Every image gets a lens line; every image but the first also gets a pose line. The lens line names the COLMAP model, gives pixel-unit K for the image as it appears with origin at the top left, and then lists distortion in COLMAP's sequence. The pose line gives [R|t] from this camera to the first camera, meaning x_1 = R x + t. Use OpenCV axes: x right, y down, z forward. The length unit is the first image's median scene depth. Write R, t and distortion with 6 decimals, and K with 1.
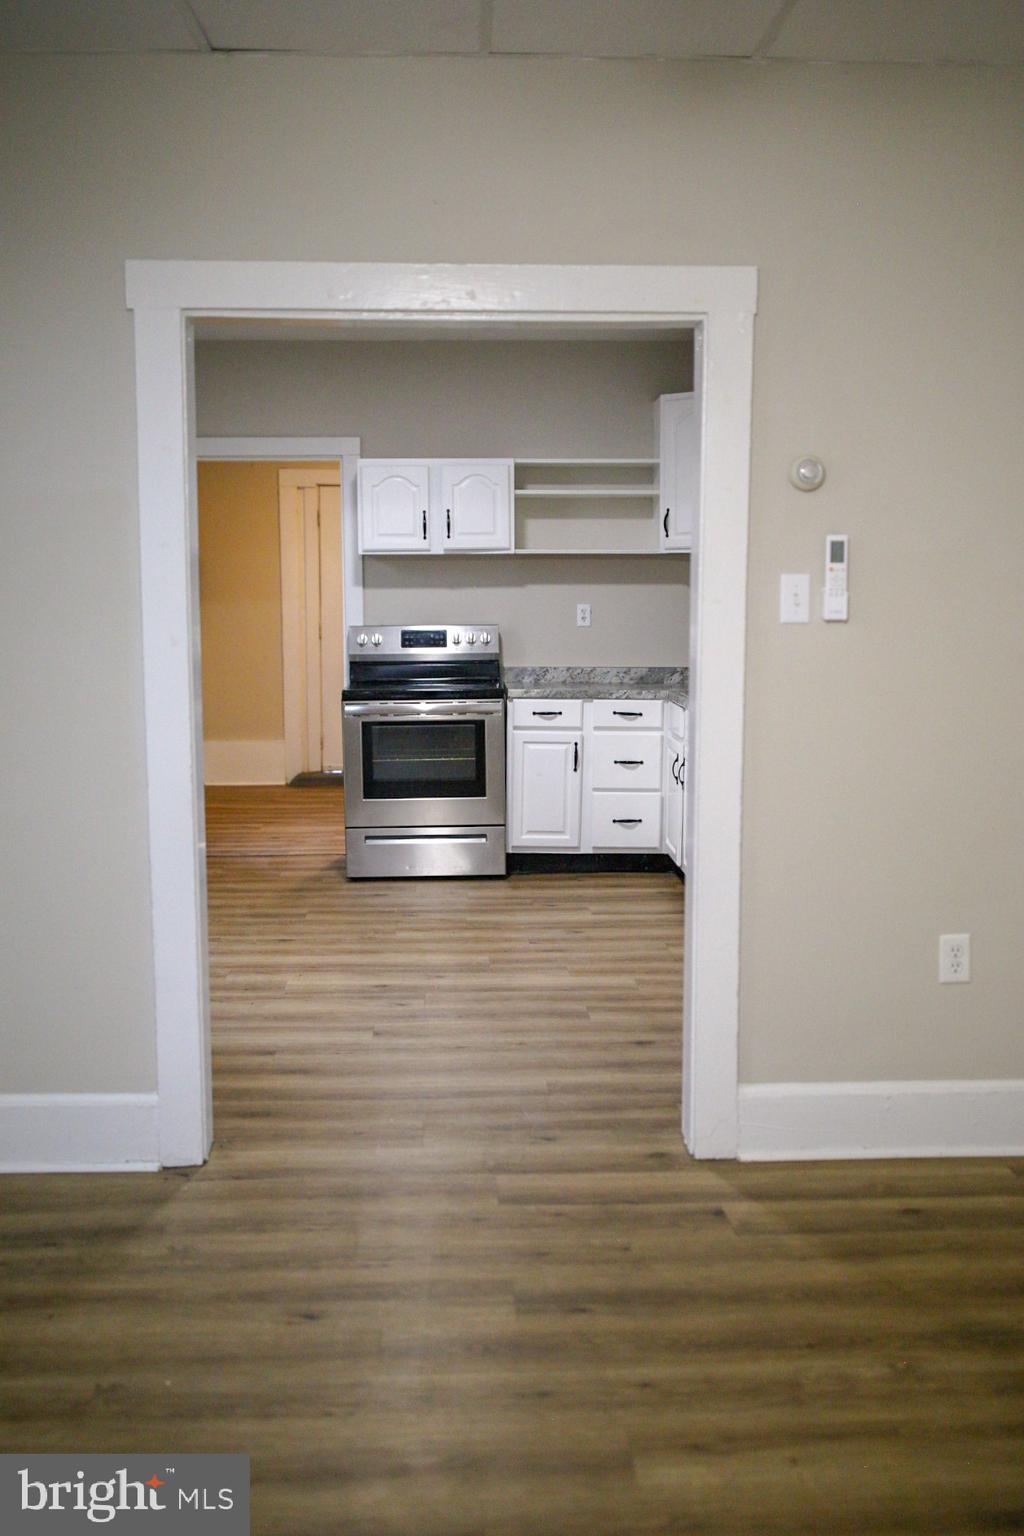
lens RADIAL K [[1457.4, 0, 512.0], [0, 1457.4, 768.0], [0, 0, 1]] dist [-0.008731, 0.002241]
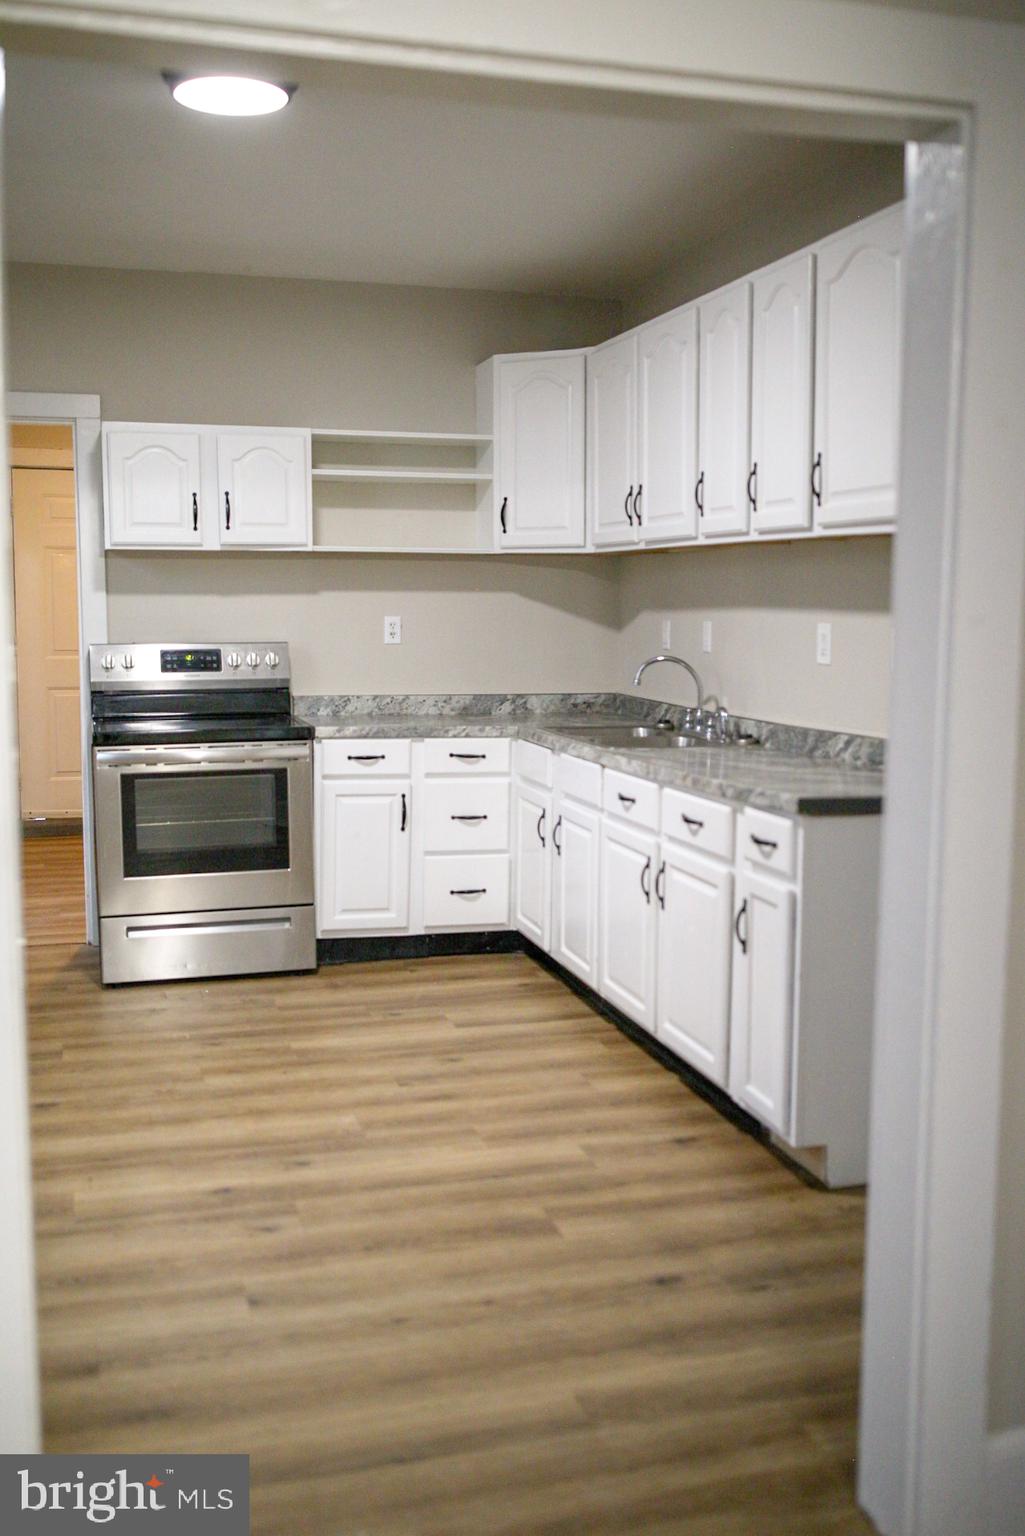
lens RADIAL K [[1457.4, 0, 512.5], [0, 1457.4, 768.0], [0, 0, 1]] dist [-0.008731, 0.002241]
pose [[0.972845, -0.020900, 0.230510, -0.078223], [0.022200, 0.999749, -0.003047, -0.027640], [-0.230389, 0.008082, 0.973065, 0.227933]]
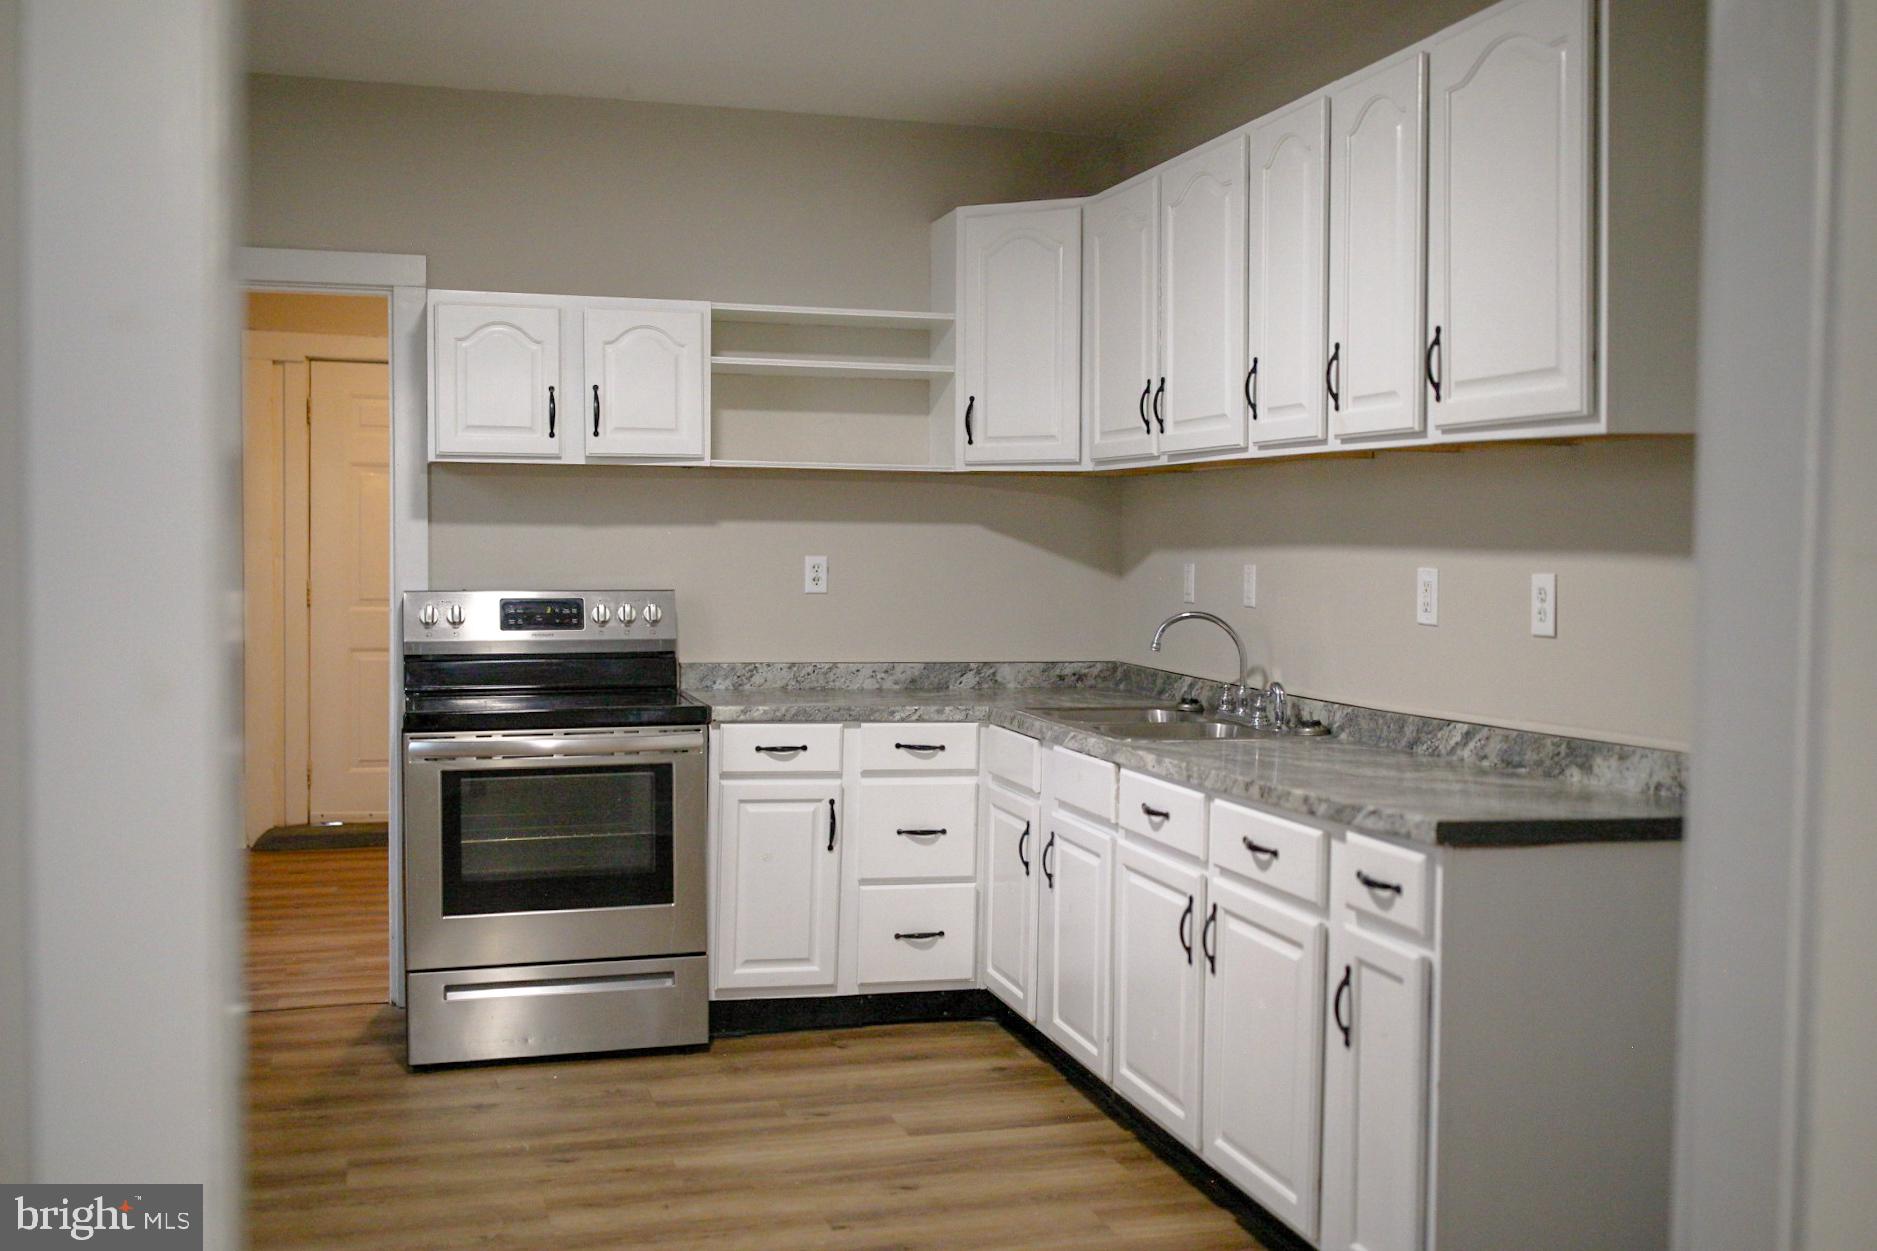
lens RADIAL K [[1829.0, 0, 938.5], [0, 1829.0, 625.5], [0, 0, 1]] dist [0.002016, -0.014642]
pose [[0.973013, 0.000646, 0.230749, -0.078928], [0.016328, 0.997297, -0.071642, -0.033145], [-0.230171, 0.073476, 0.970372, 0.297529]]
